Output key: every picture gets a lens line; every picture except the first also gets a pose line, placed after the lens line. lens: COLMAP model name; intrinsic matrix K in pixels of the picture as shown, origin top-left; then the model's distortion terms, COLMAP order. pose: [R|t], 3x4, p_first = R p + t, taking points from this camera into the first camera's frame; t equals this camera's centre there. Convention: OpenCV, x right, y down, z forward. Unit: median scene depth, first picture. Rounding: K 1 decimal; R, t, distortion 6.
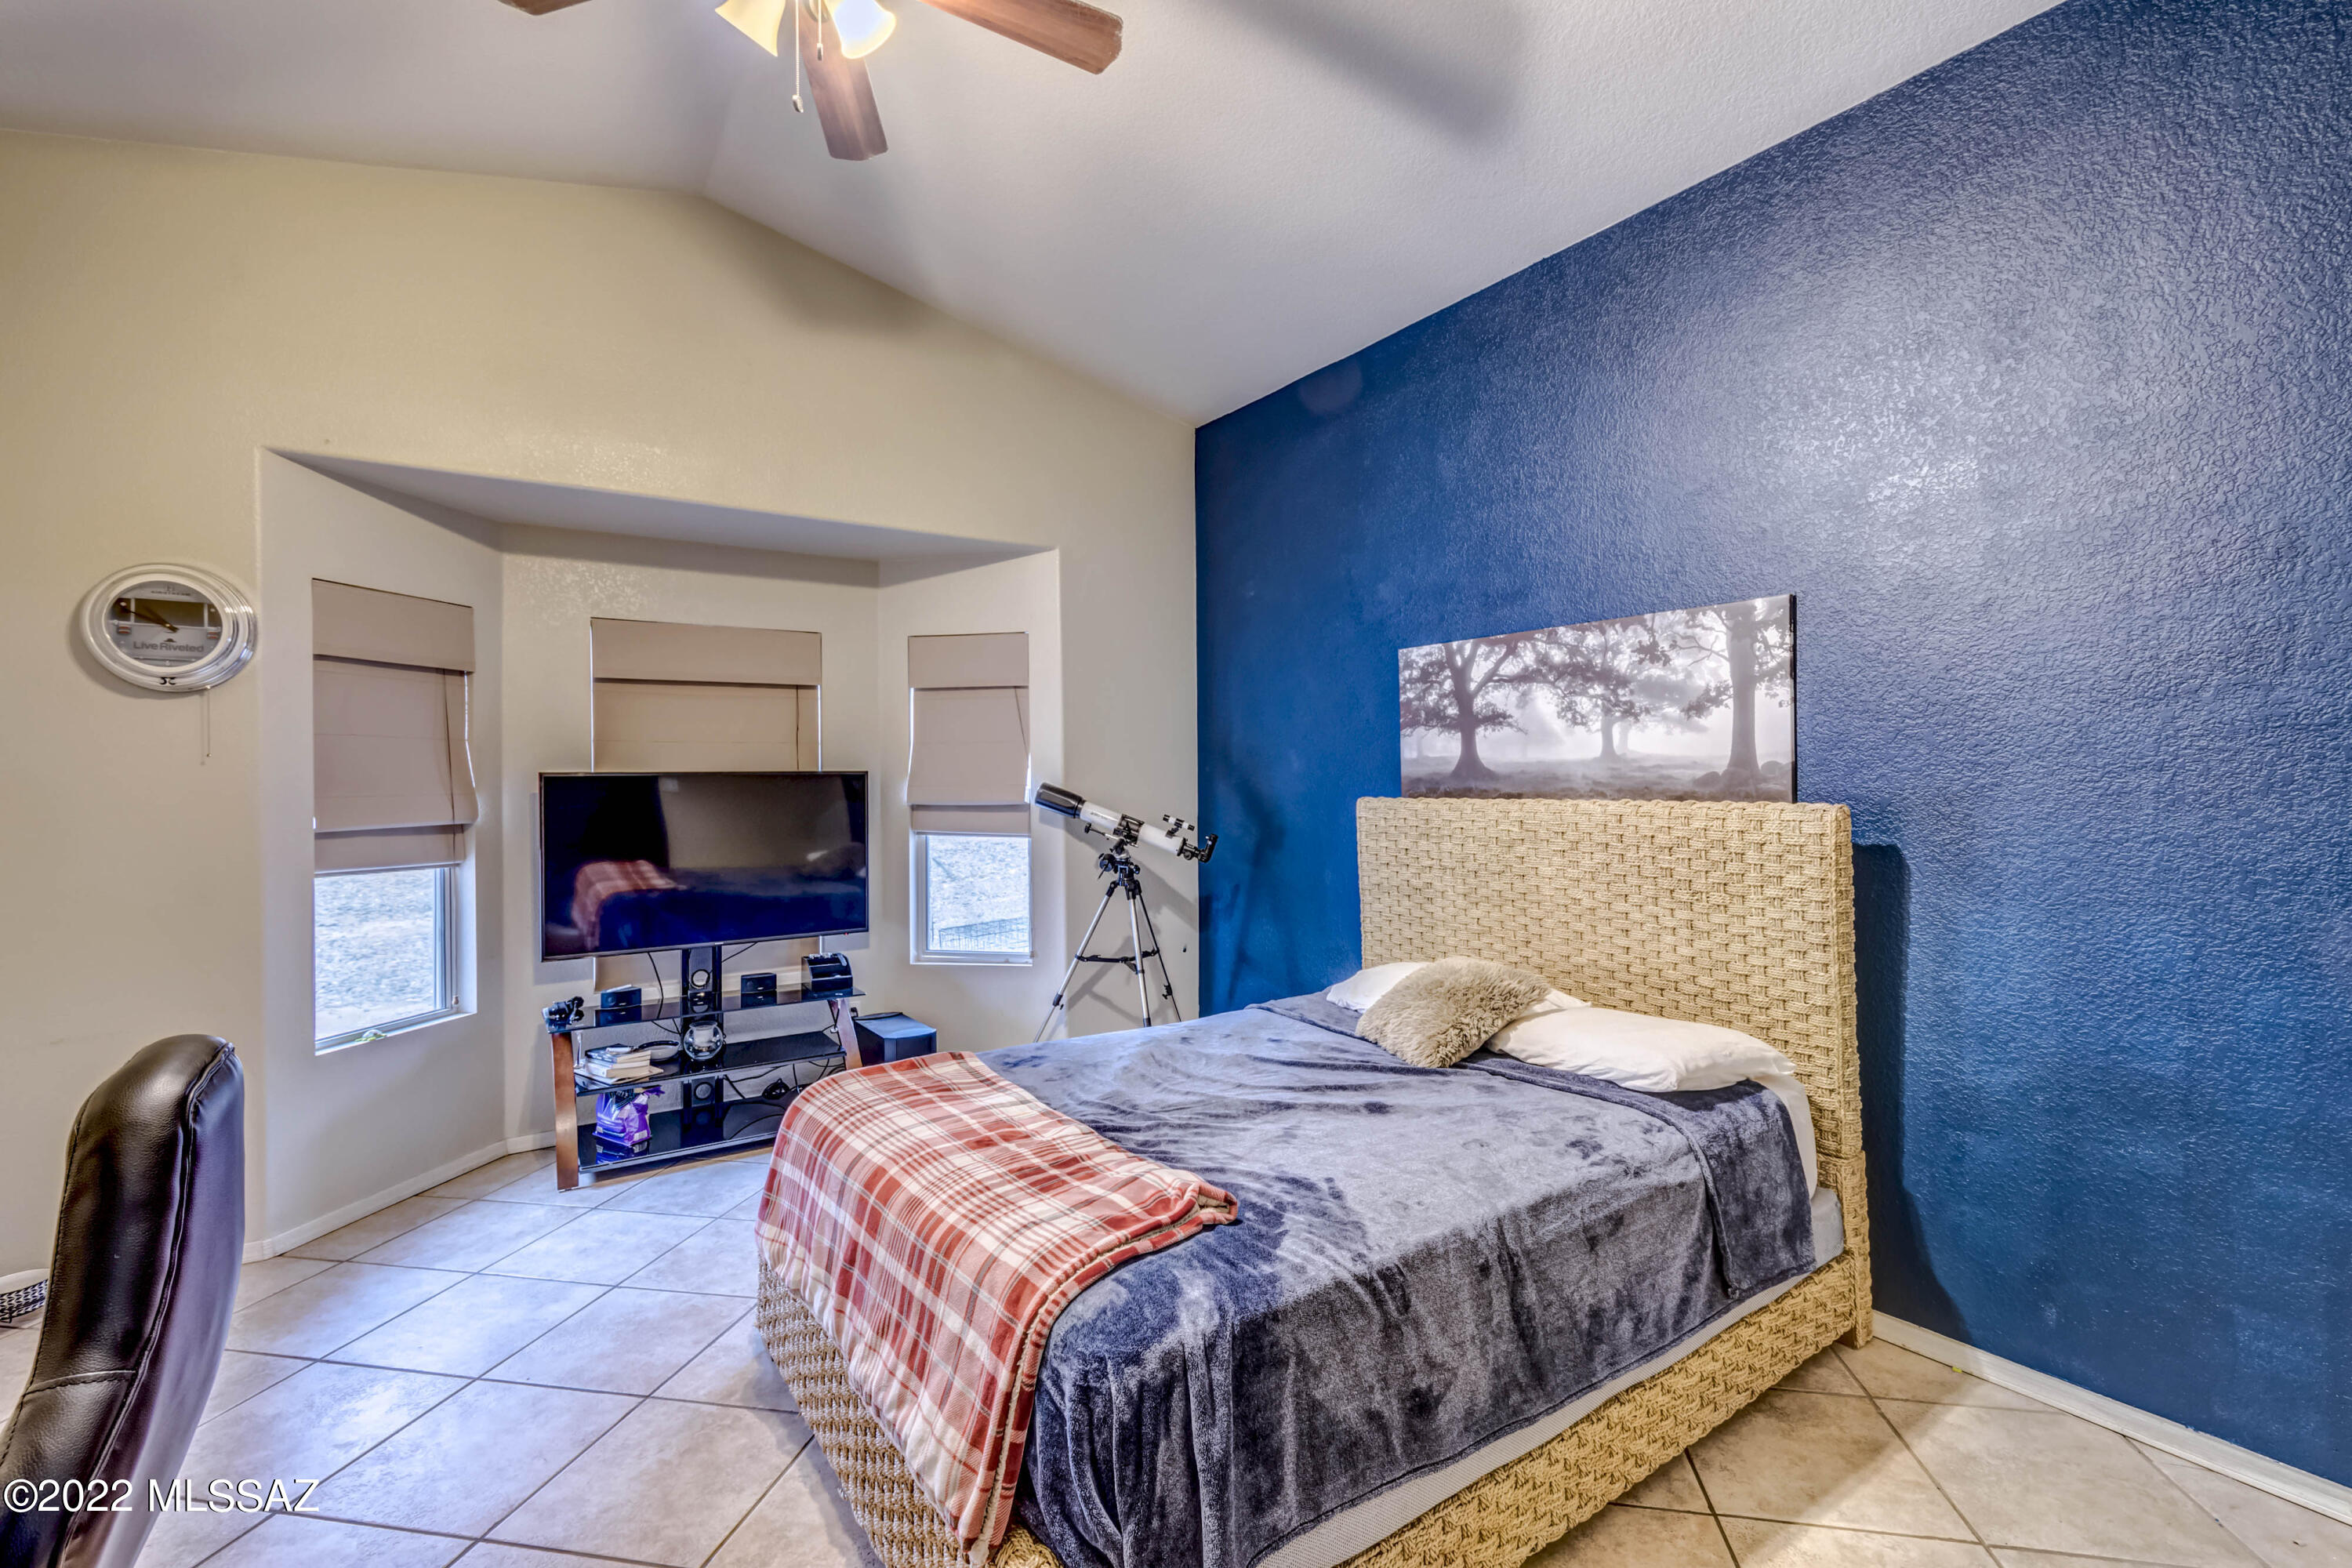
lens RADIAL K [[1051.1, 0, 1174.9], [0, 1051.1, 745.8], [0, 0, 1]] dist [0.001285, 0.000049]
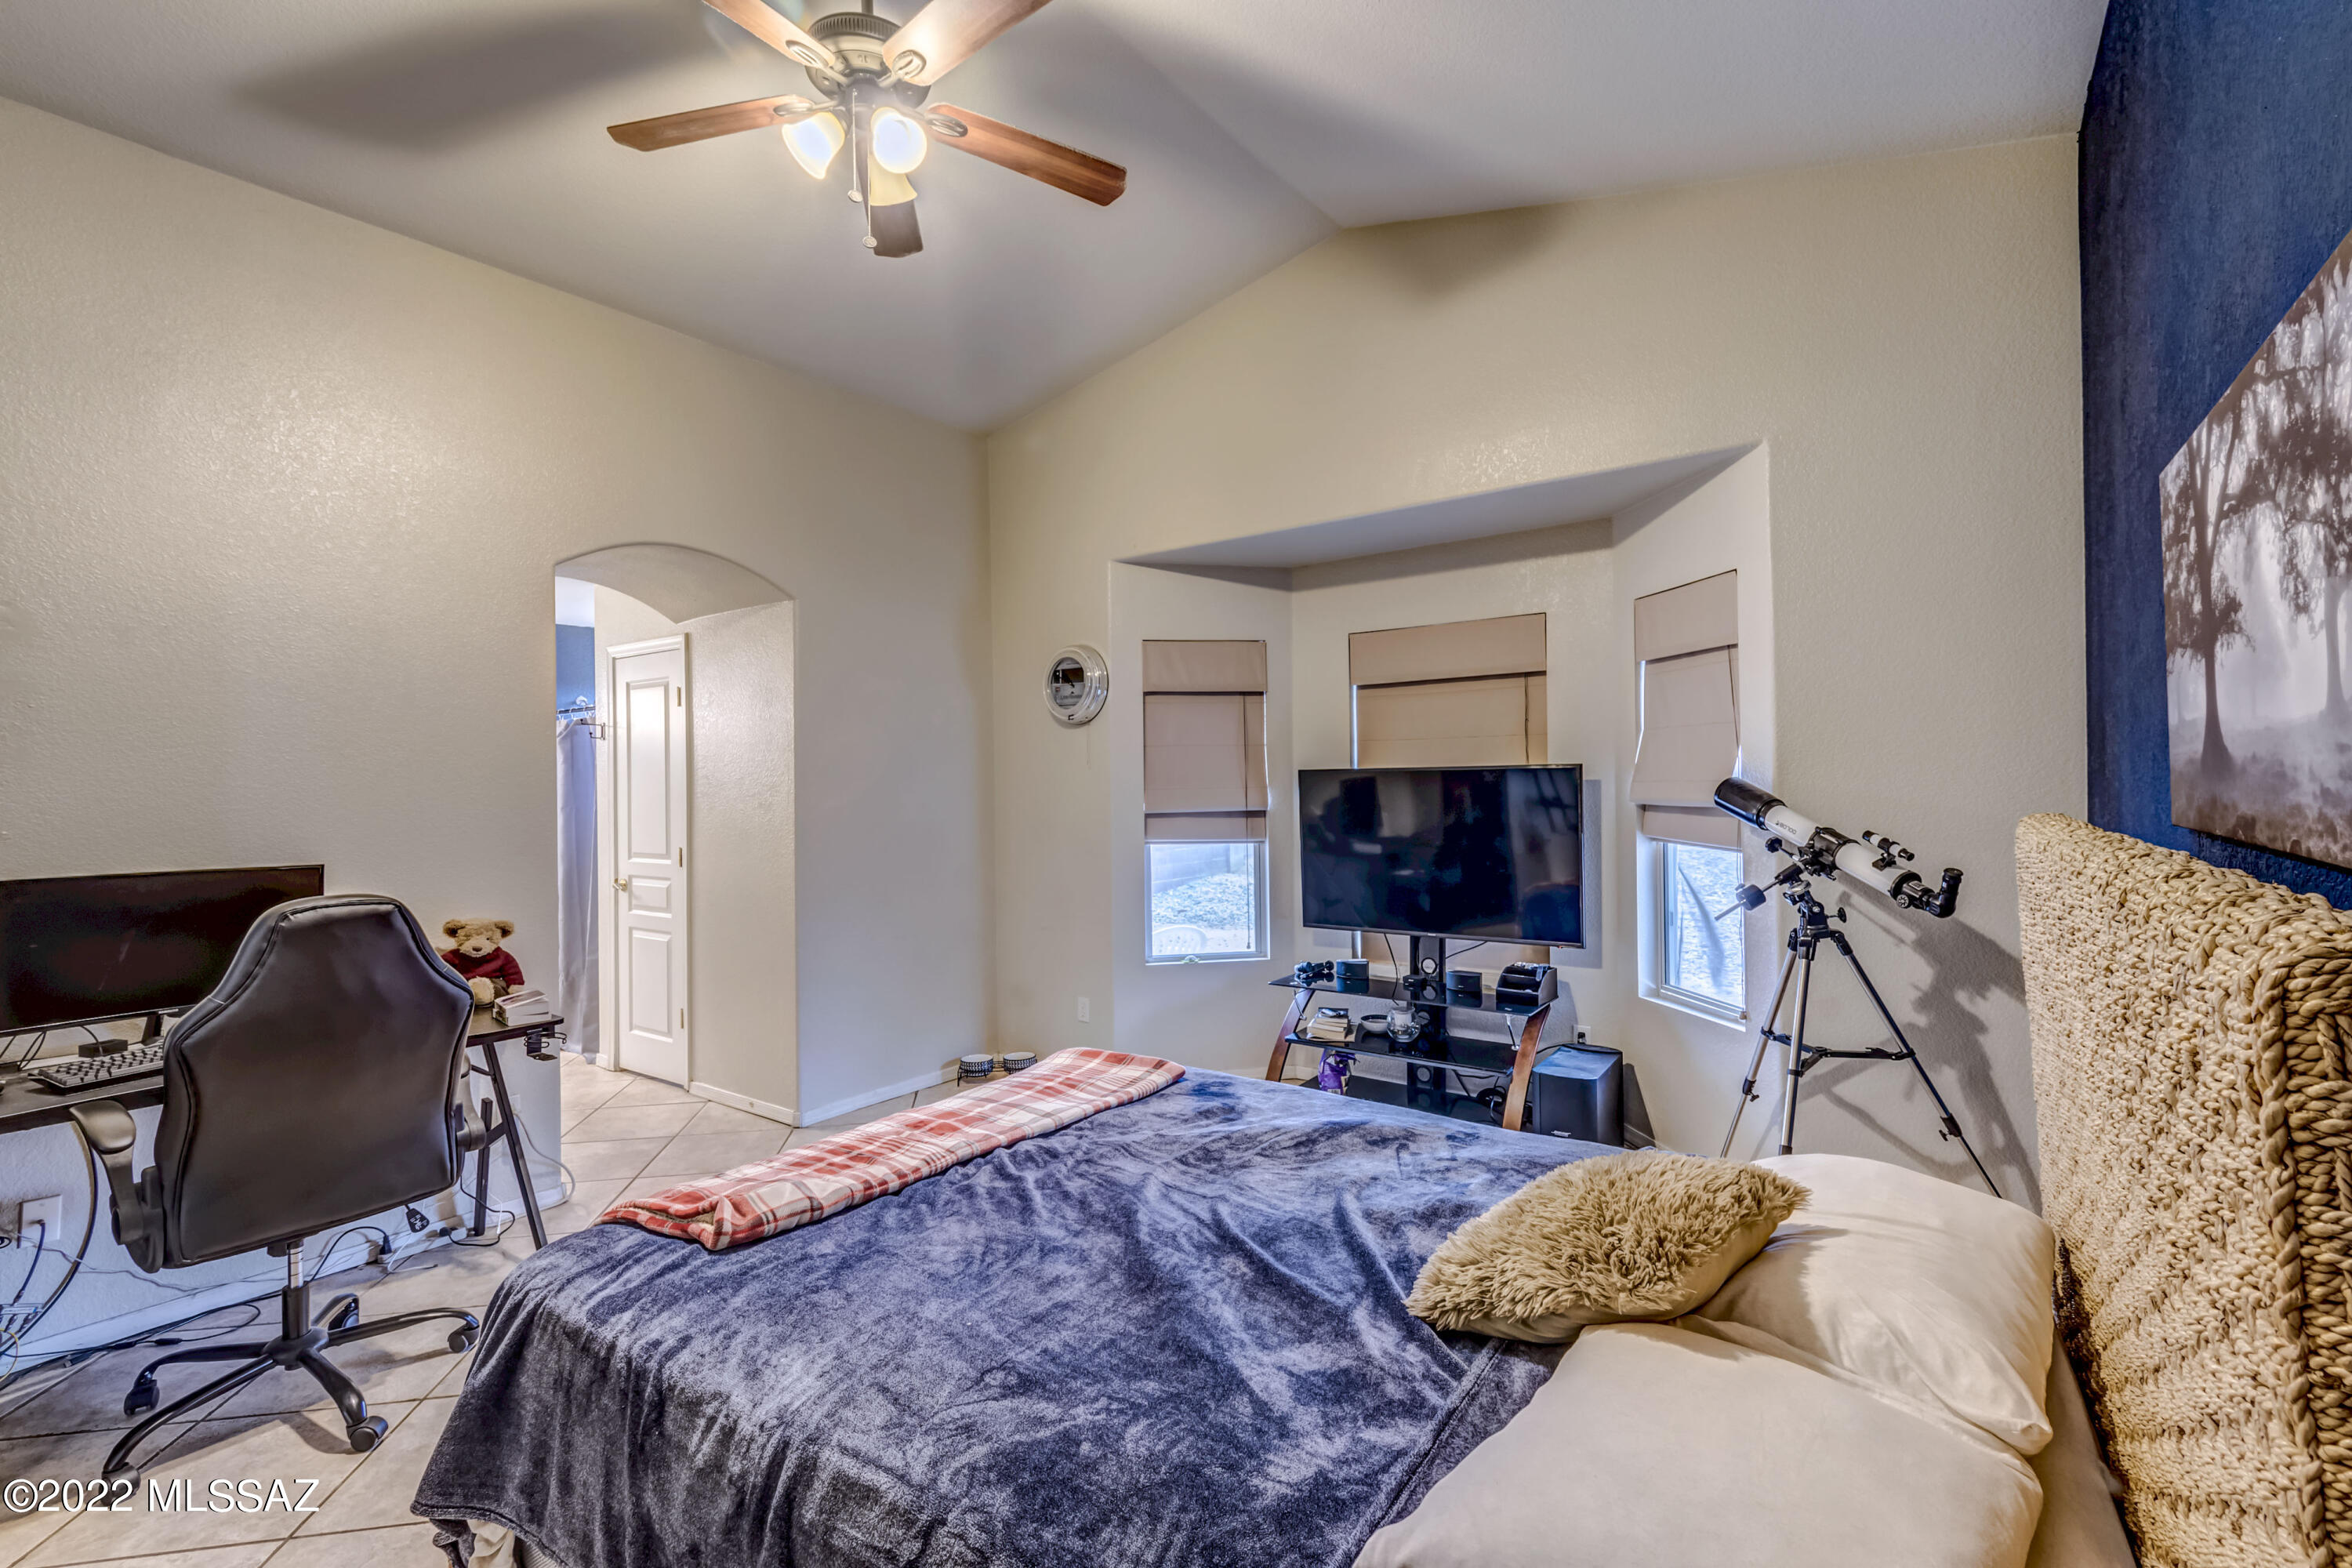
lens RADIAL K [[1033.4, 0, 1177.3], [0, 1033.4, 763.3], [0, 0, 1]] dist [0.002092, 0.000031]
pose [[0.341883, -0.011761, -0.939669, 0.451641], [0.041285, 0.999144, 0.002515, 0.008970], [0.938835, -0.039654, 0.342076, 0.450637]]
